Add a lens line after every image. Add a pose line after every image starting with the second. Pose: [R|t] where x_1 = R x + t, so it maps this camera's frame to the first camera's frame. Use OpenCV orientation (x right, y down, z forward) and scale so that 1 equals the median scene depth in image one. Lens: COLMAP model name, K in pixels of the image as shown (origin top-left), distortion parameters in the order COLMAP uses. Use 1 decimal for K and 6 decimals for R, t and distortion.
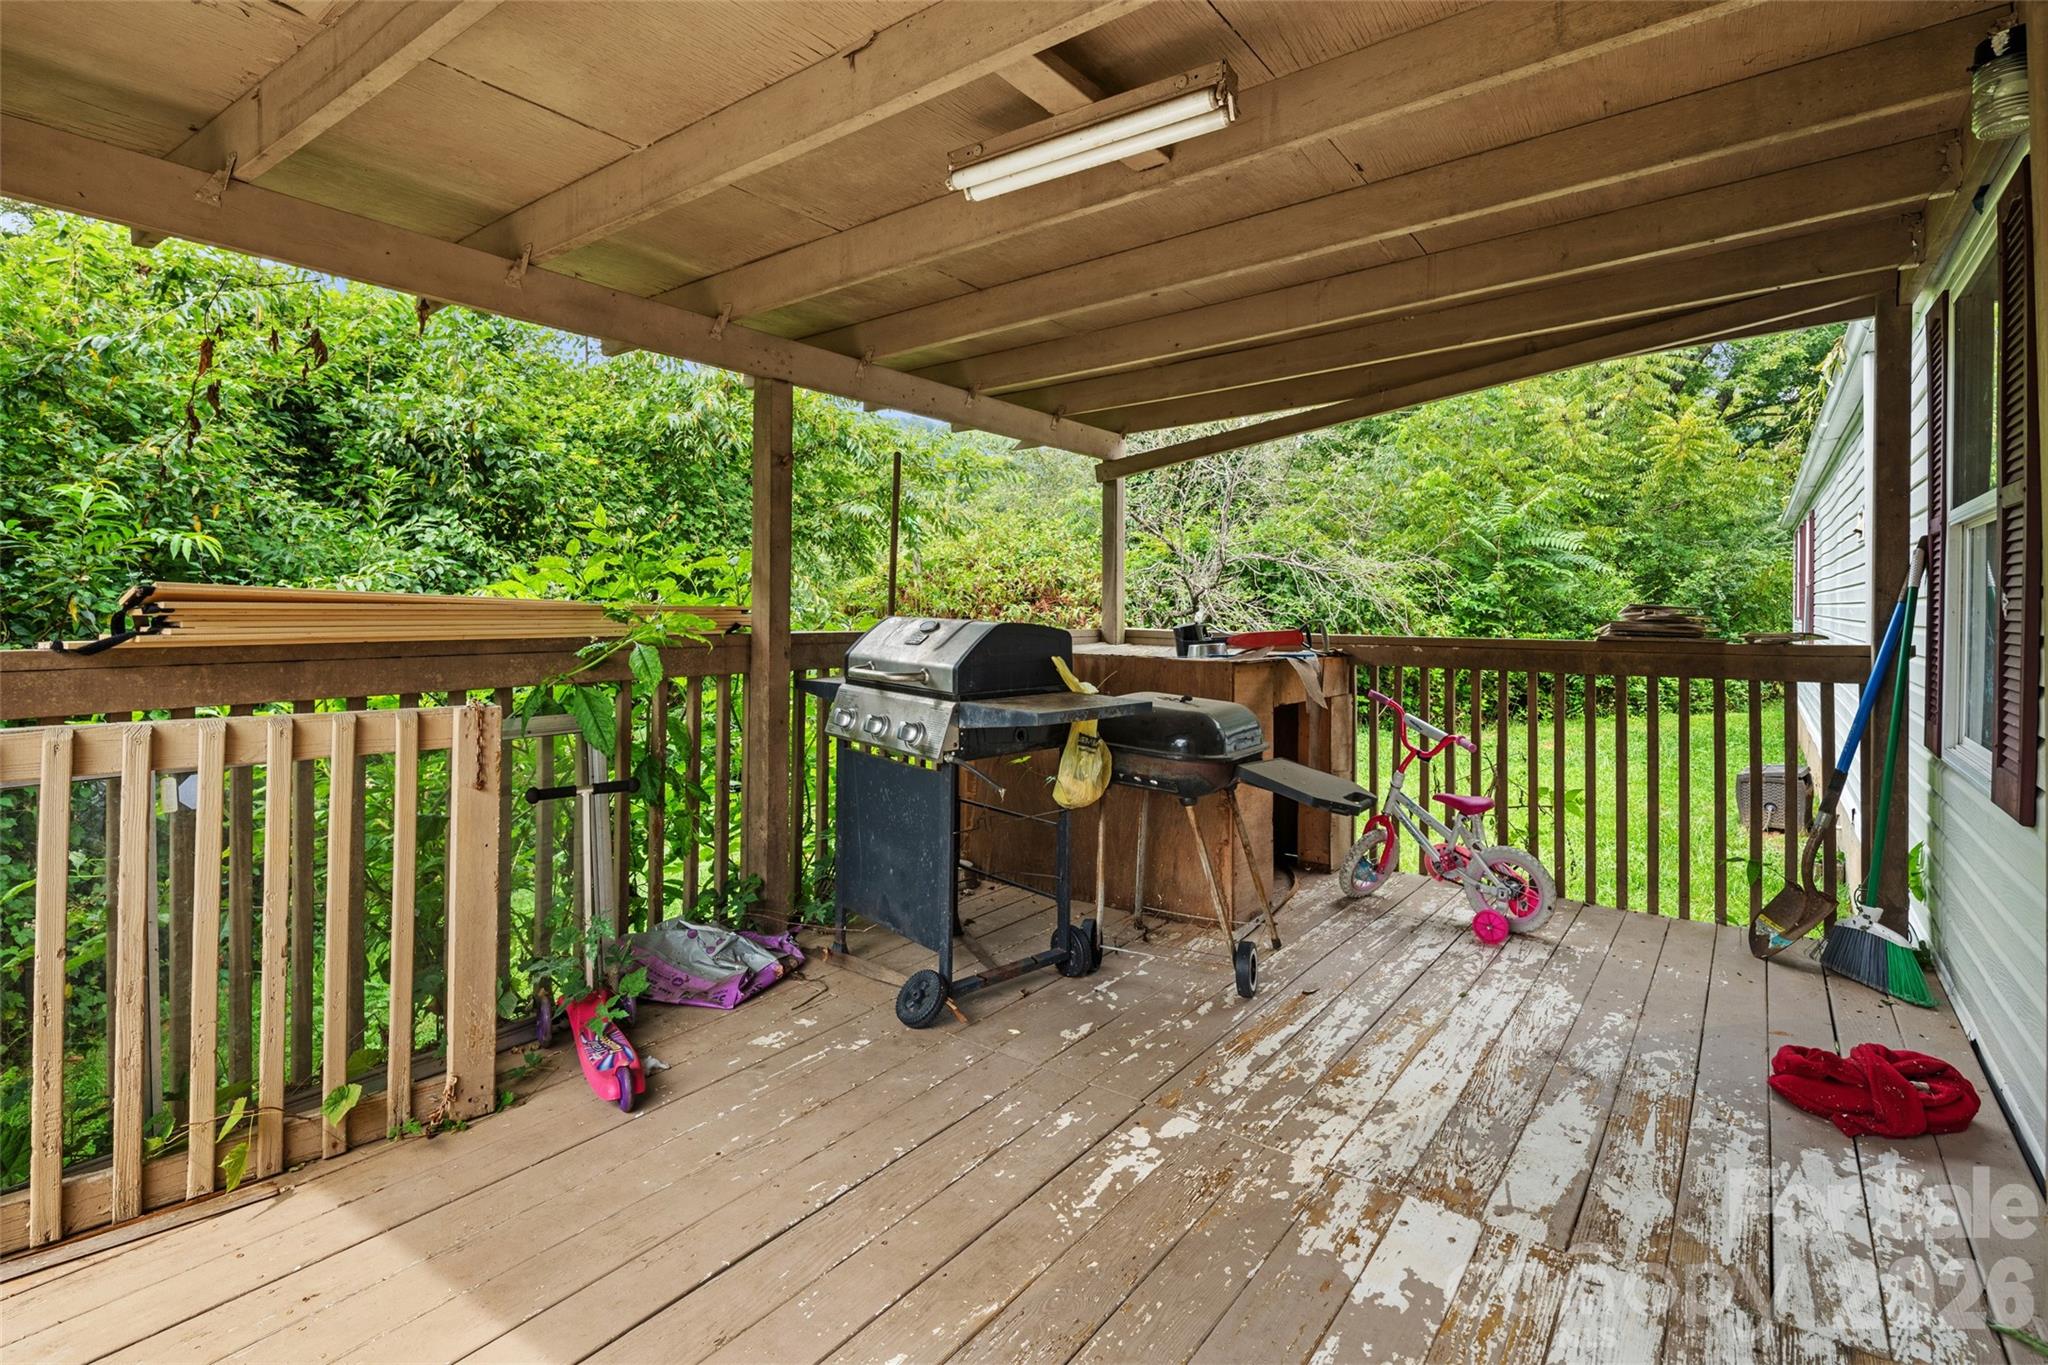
lens RADIAL K [[996.1, 0, 1002.5], [0, 996.1, 609.8], [0, 0, 1]] dist [0.002685, -0.003321]
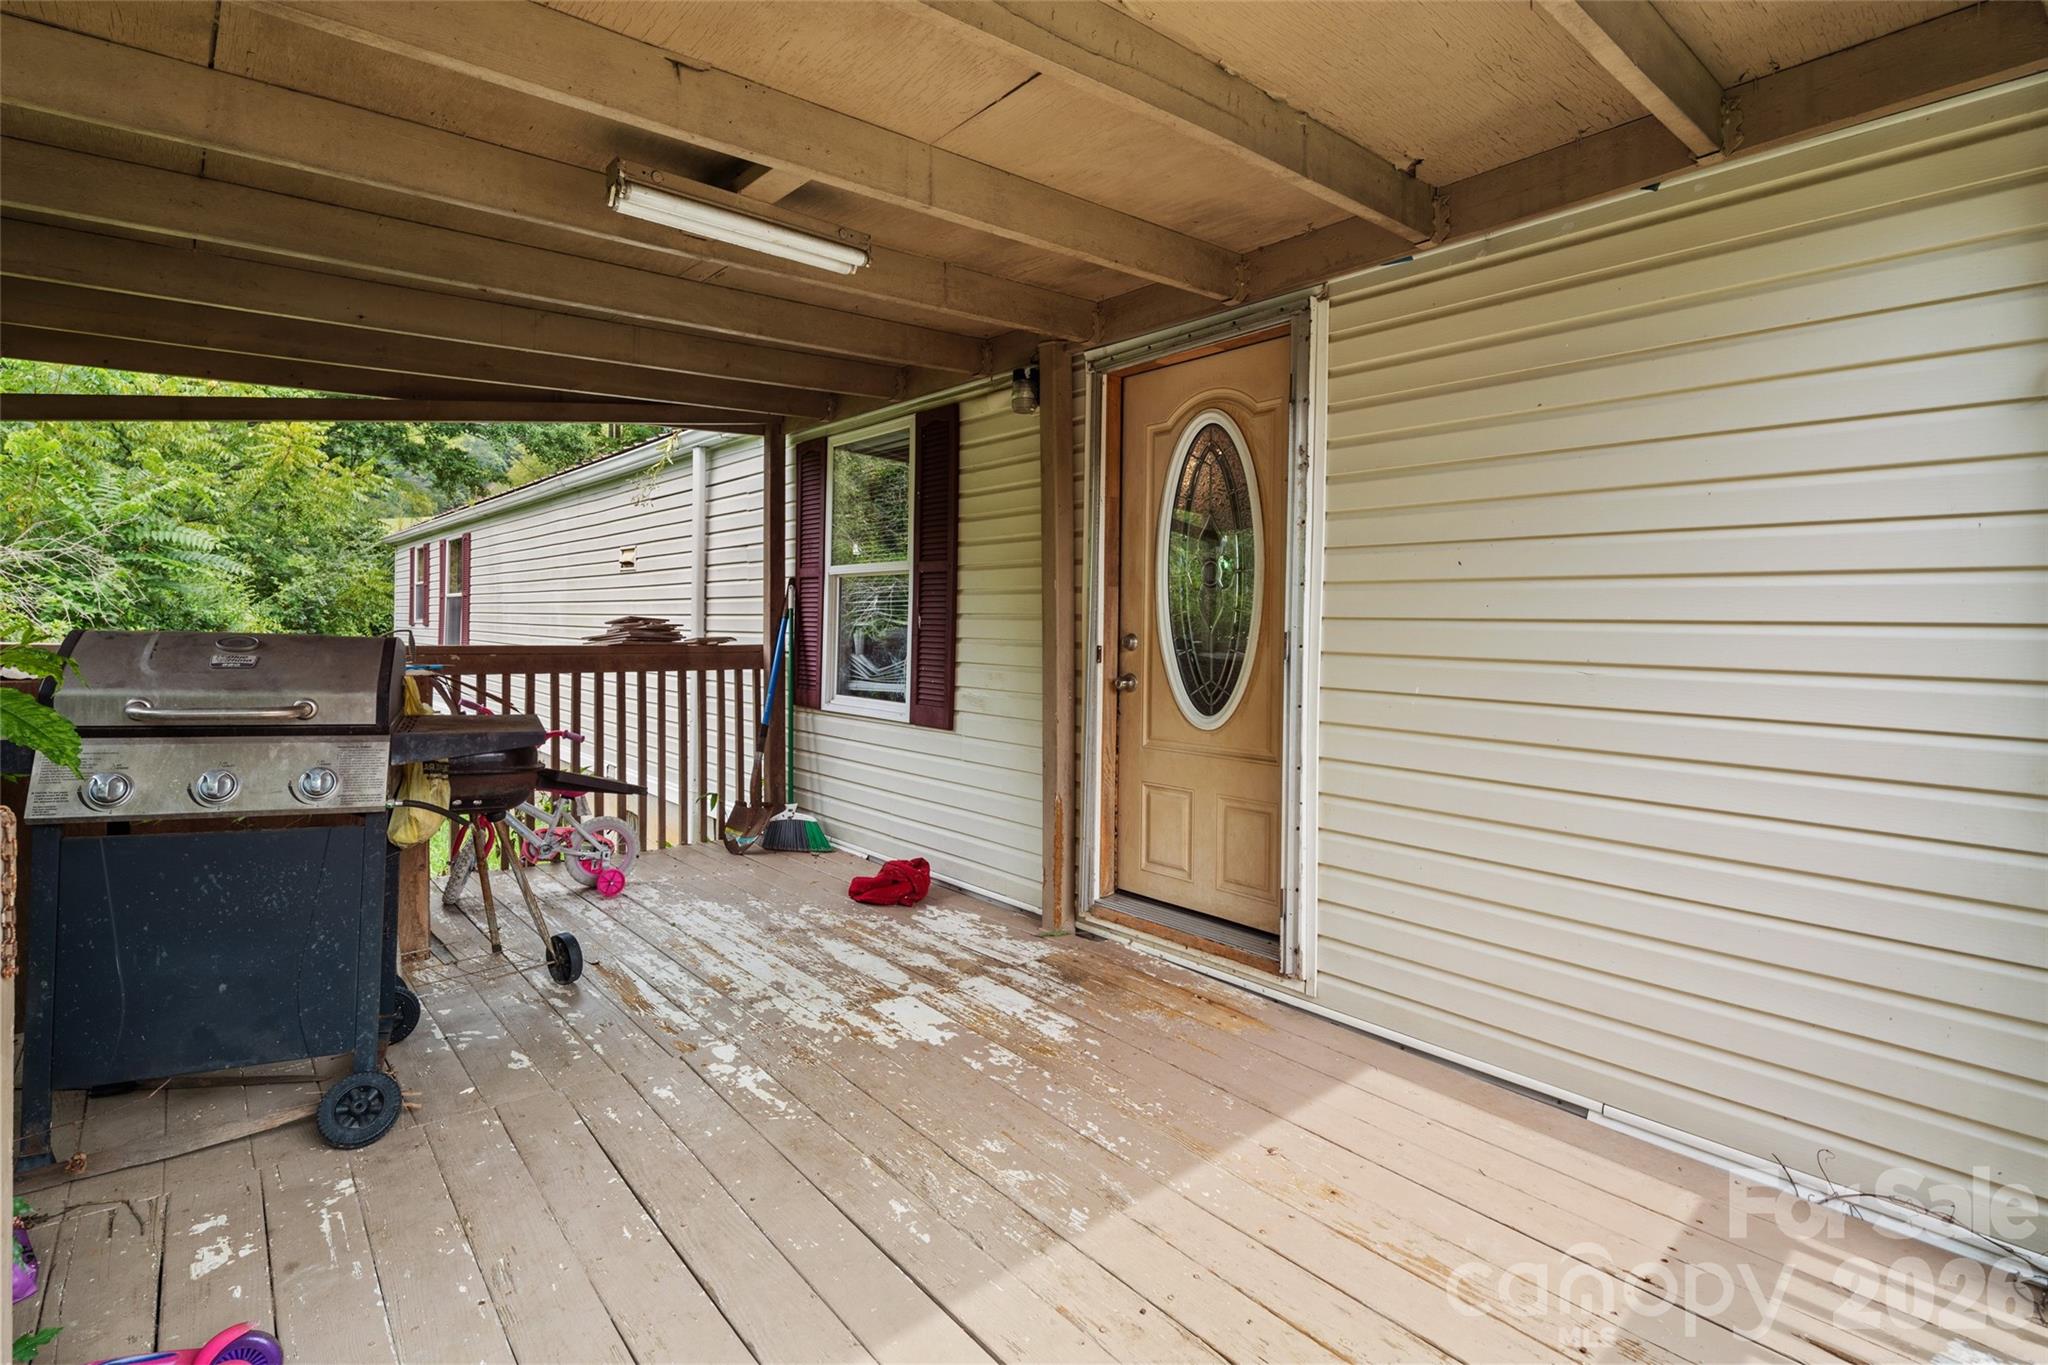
lens RADIAL K [[996.1, 0, 1036.7], [0, 996.1, 630.3], [0, 0, 1]] dist [0.002685, -0.003321]
pose [[0.214992, -0.007078, 0.976590, -0.886300], [-0.009571, 0.999910, 0.009354, -0.006832], [-0.976569, -0.011358, 0.214905, 0.363957]]
